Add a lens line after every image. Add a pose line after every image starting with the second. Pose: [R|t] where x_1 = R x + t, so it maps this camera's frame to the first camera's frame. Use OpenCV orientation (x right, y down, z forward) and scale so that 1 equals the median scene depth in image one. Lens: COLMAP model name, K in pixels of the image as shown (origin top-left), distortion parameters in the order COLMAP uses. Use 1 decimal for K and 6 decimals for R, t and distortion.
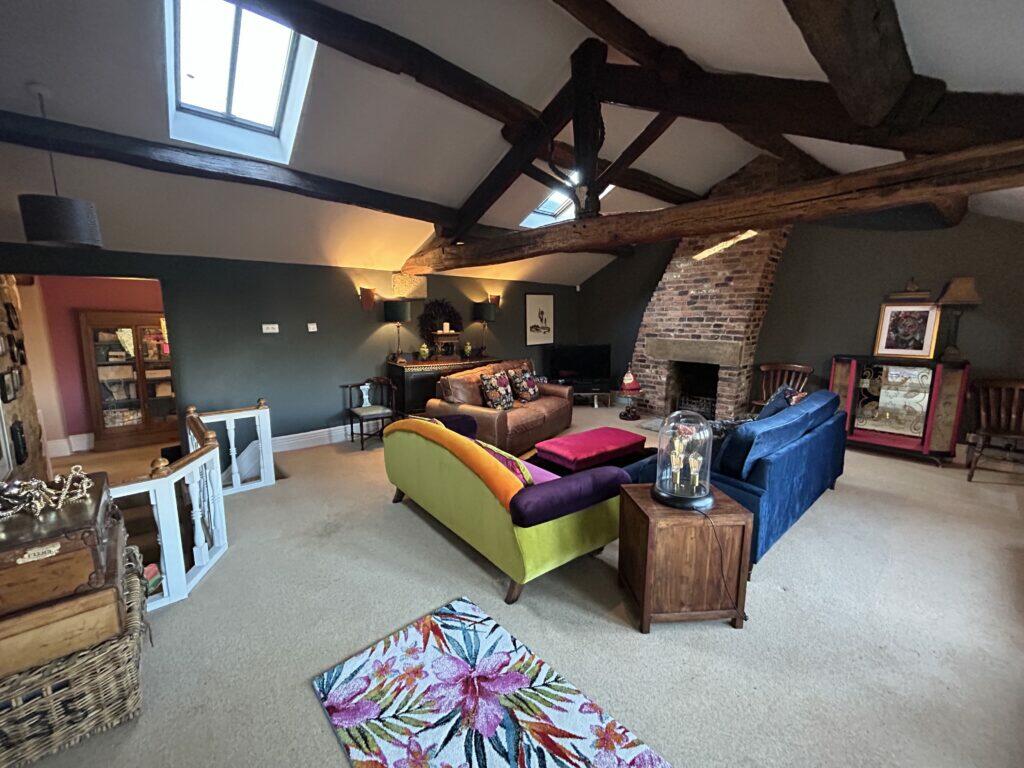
lens RADIAL K [[416.1, 0, 511.9], [0, 416.1, 380.3], [0, 0, 1]] dist [-0.002094, 0.001154]
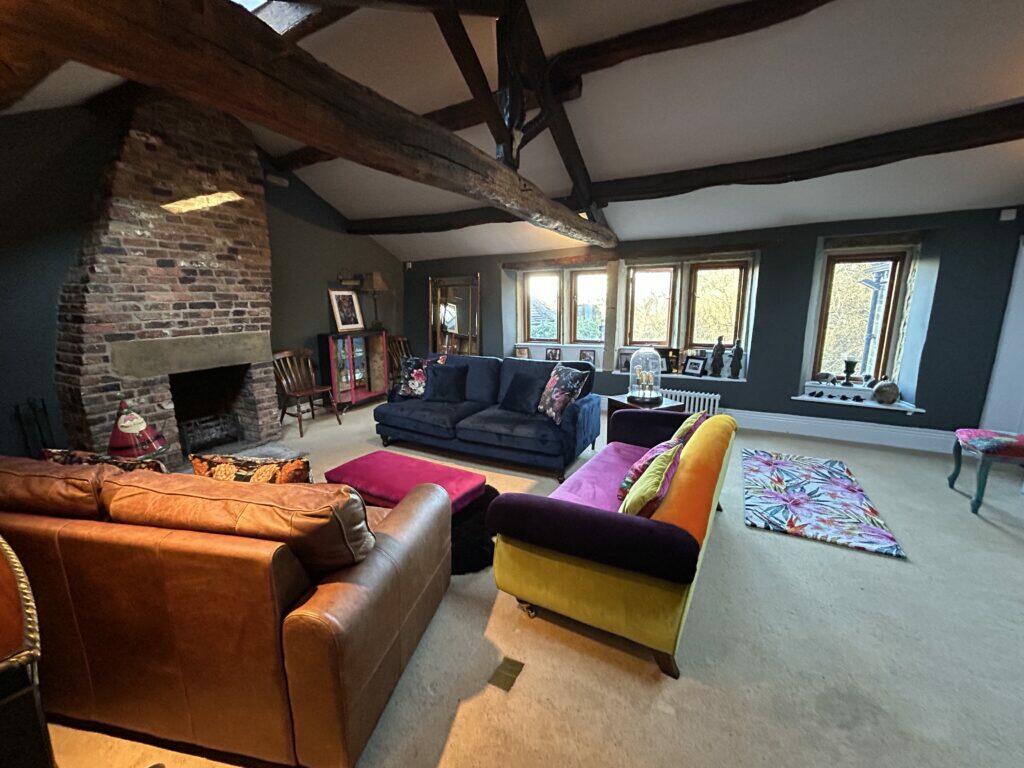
lens RADIAL K [[416.1, 0, 508.3], [0, 416.1, 381.4], [0, 0, 1]] dist [-0.002094, 0.001154]
pose [[-0.335236, -0.179228, 0.924929, -0.381587], [0.160235, 0.956589, 0.243439, -0.116304], [-0.928408, 0.229816, -0.291965, 0.786681]]
